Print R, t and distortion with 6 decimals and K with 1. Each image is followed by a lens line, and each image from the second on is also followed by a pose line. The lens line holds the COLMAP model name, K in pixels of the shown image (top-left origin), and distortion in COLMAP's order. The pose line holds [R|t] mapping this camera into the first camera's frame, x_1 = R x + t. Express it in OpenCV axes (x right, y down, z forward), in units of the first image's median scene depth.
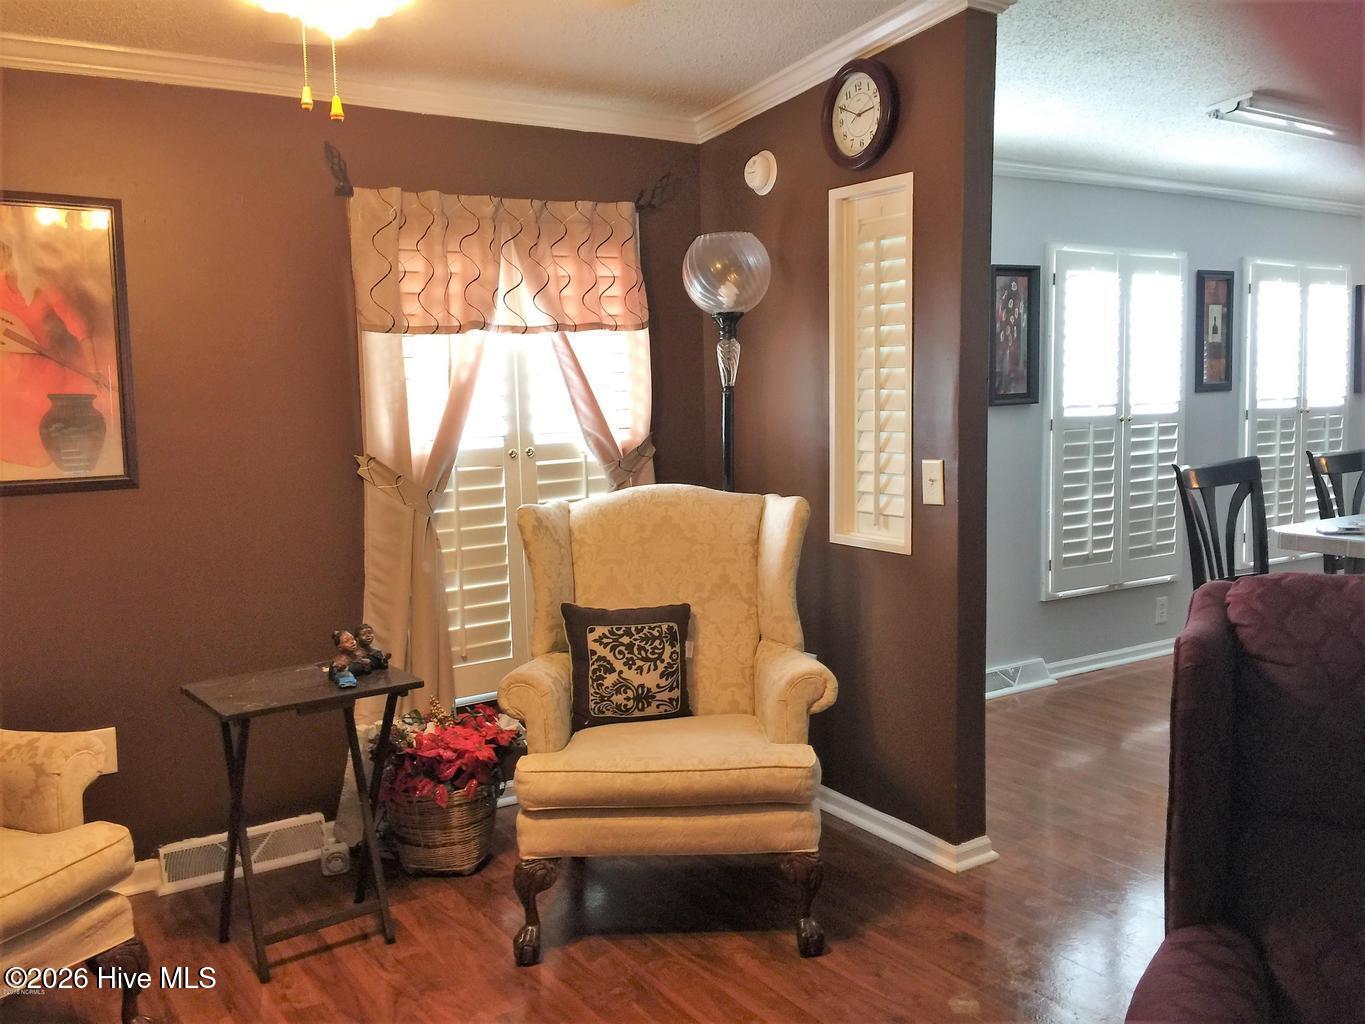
lens RADIAL K [[1166.9, 0, 683.0], [0, 1166.9, 505.8], [0, 0, 1]] dist [0.035786, -0.006767]
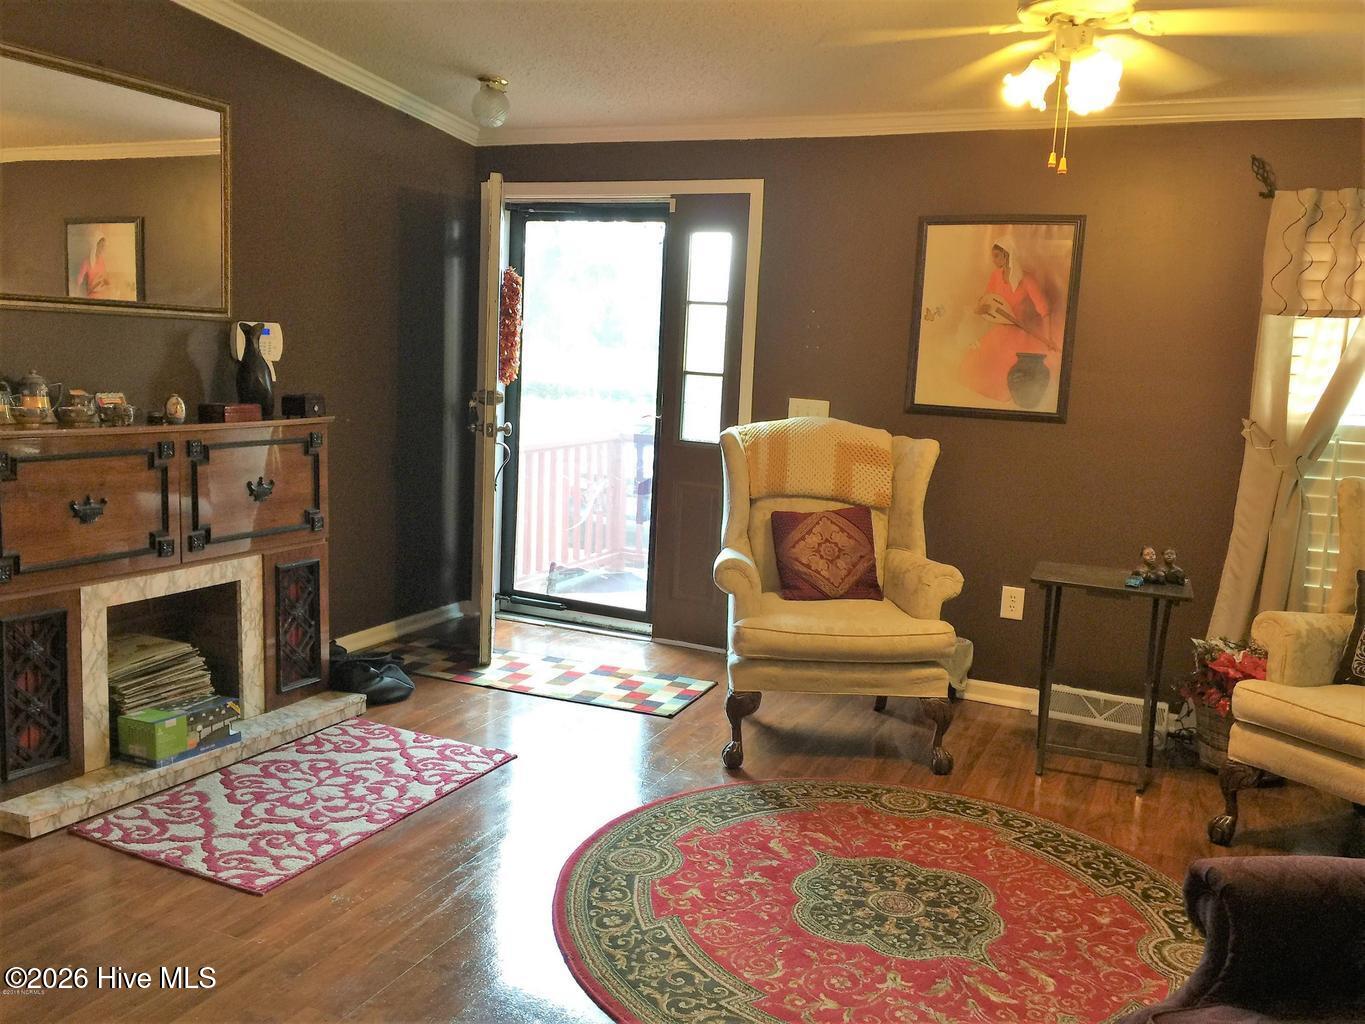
lens RADIAL K [[1166.9, 0, 683.0], [0, 1166.9, 505.8], [0, 0, 1]] dist [0.035786, -0.006767]
pose [[0.525201, 0.164939, -0.834841, 0.472549], [-0.142036, 0.984266, 0.105105, -0.000930], [0.839041, 0.063376, 0.540365, -0.122016]]
